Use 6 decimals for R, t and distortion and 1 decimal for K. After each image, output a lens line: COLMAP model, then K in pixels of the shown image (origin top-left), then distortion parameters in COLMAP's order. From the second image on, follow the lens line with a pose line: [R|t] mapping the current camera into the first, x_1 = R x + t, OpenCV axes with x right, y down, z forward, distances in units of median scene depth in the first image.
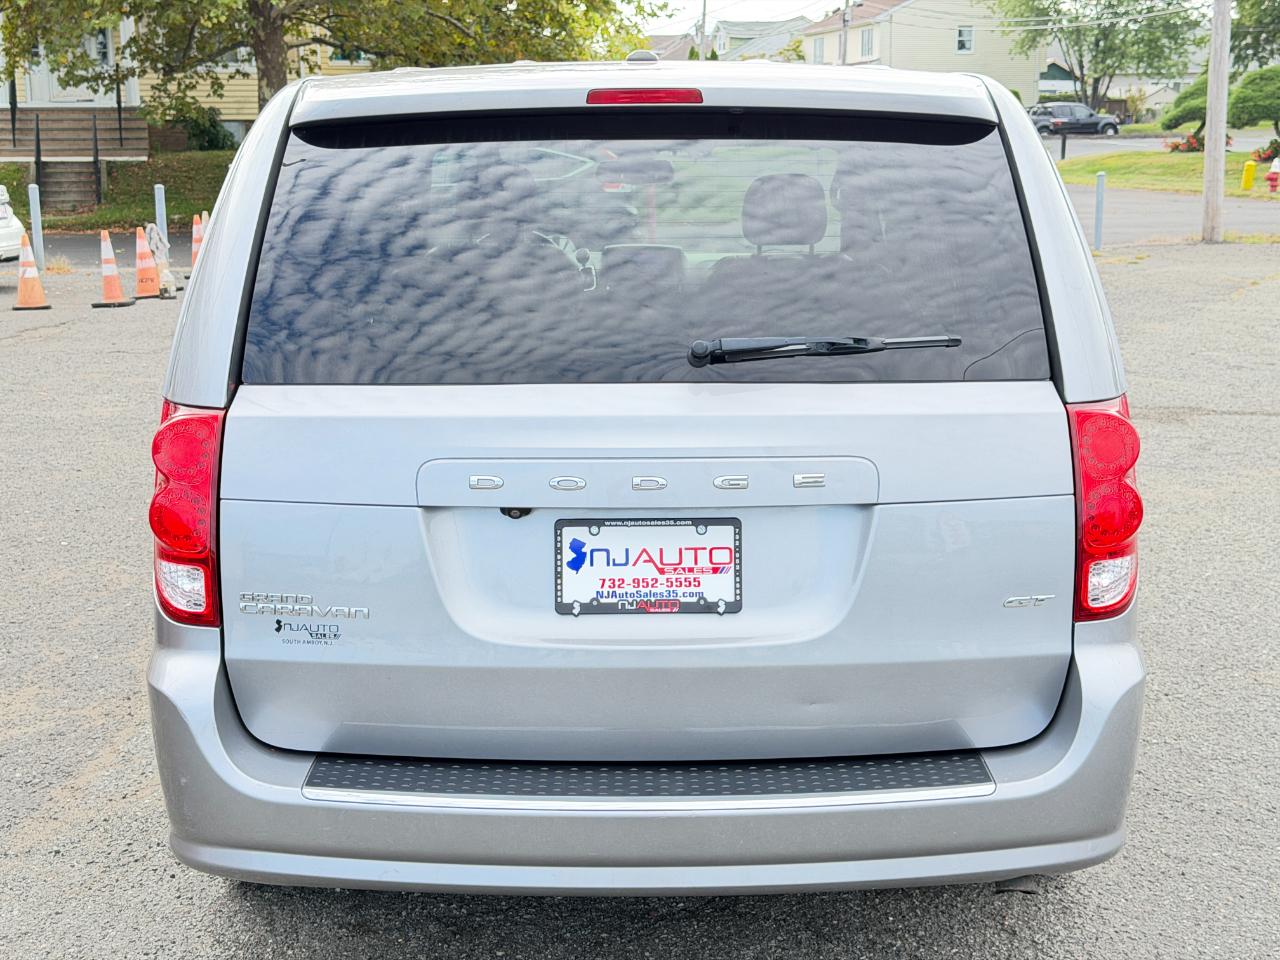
lens RADIAL K [[1842.7, 0, 616.8], [0, 1842.7, 468.6], [0, 0, 1]] dist [0.117998, 0.000000]
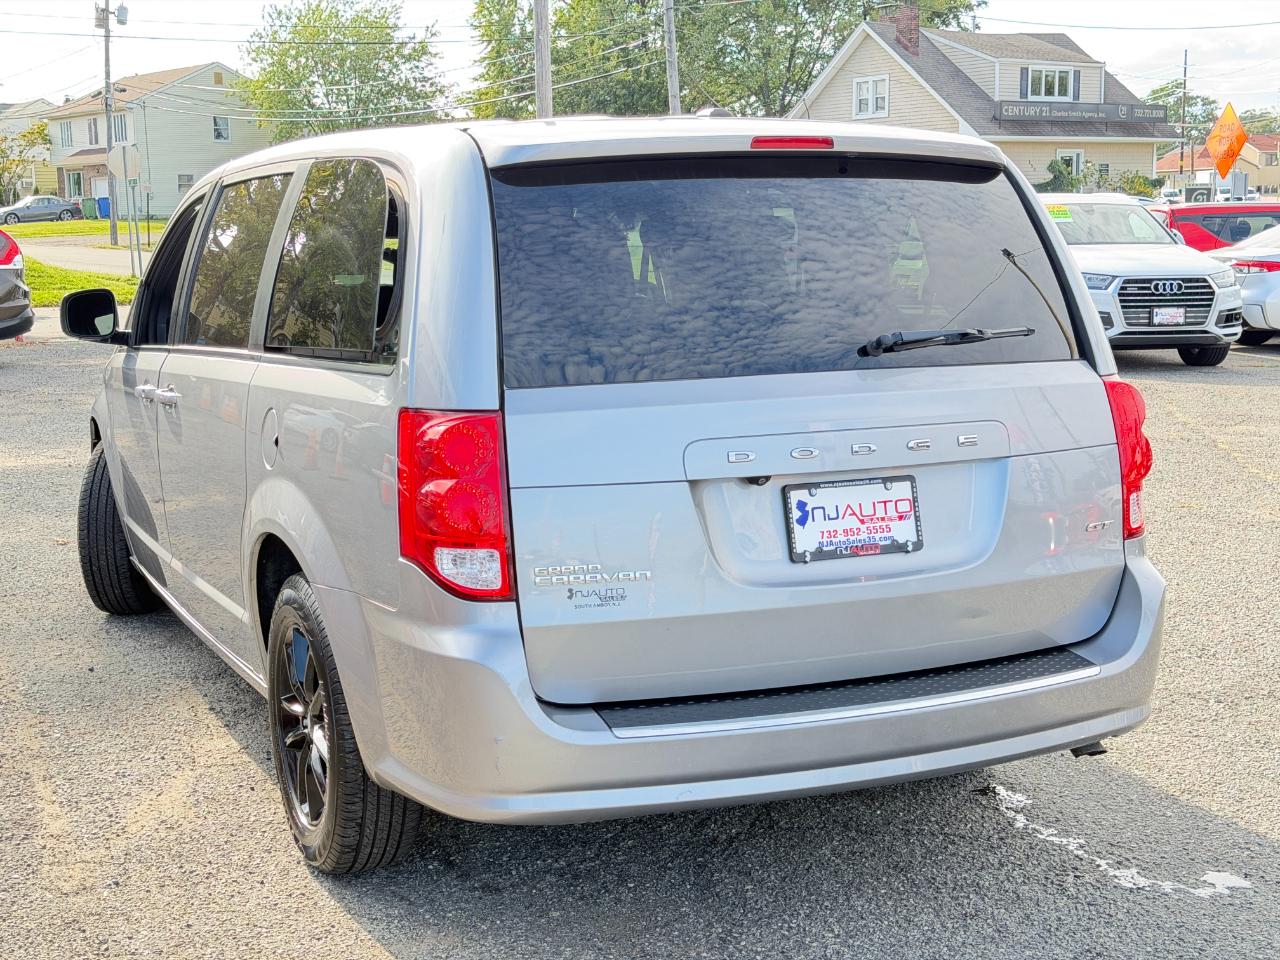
lens RADIAL K [[1840.8, 0, 599.2], [0, 1840.8, 476.4], [0, 0, 1]] dist [0.142060, 0.000000]
pose [[0.916898, -0.062718, 0.394162, -0.622818], [0.079779, 0.996446, -0.027031, 0.044716], [-0.391066, 0.056231, 0.918643, -0.069336]]
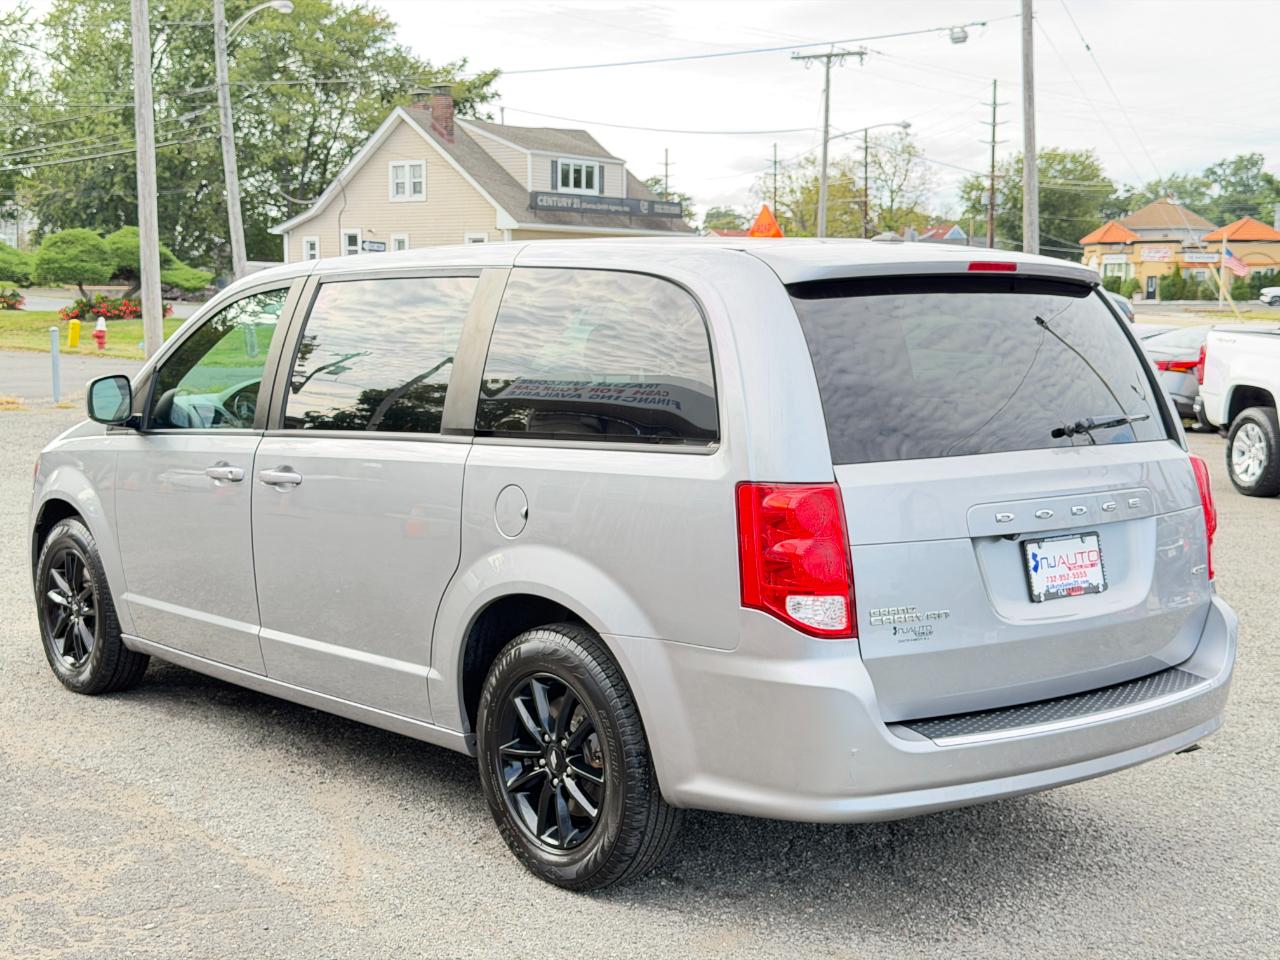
lens RADIAL K [[1892.2, 0, 624.5], [0, 1892.2, 456.3], [0, 0, 1]] dist [0.170888, 0.000000]
pose [[0.759313, -0.046695, 0.649049, -1.294272], [0.106526, 0.992886, -0.053192, 0.007440], [-0.641948, 0.109530, 0.758885, 0.013048]]
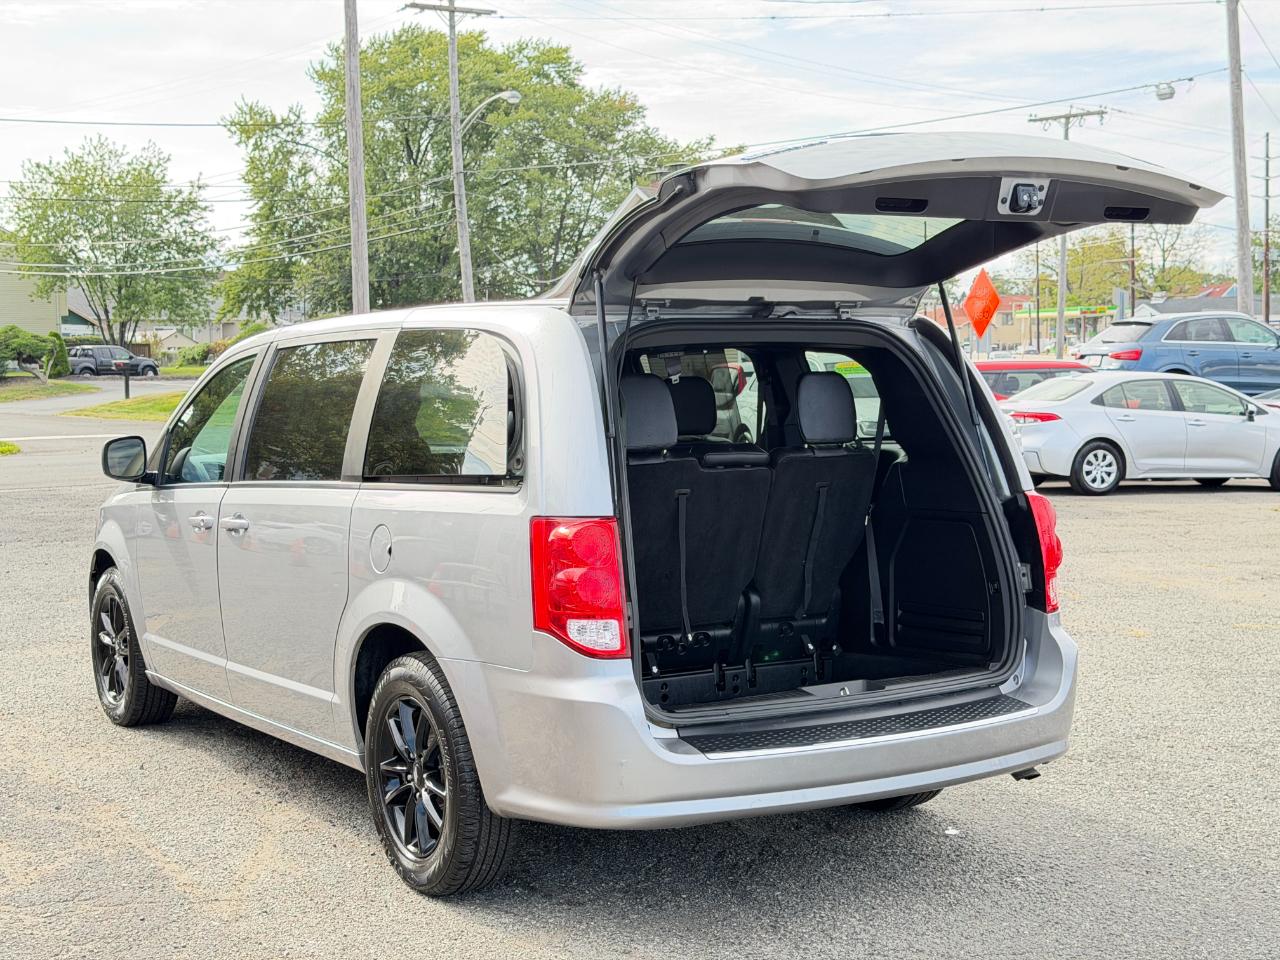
lens RADIAL K [[1889.3, 0, 600.1], [0, 1889.3, 439.5], [0, 0, 1]] dist [0.188501, 0.000000]
pose [[0.855473, -0.027693, 0.517107, -1.059609], [0.102724, 0.987800, -0.117041, 0.089418], [-0.507557, 0.153245, 0.847881, -0.343632]]
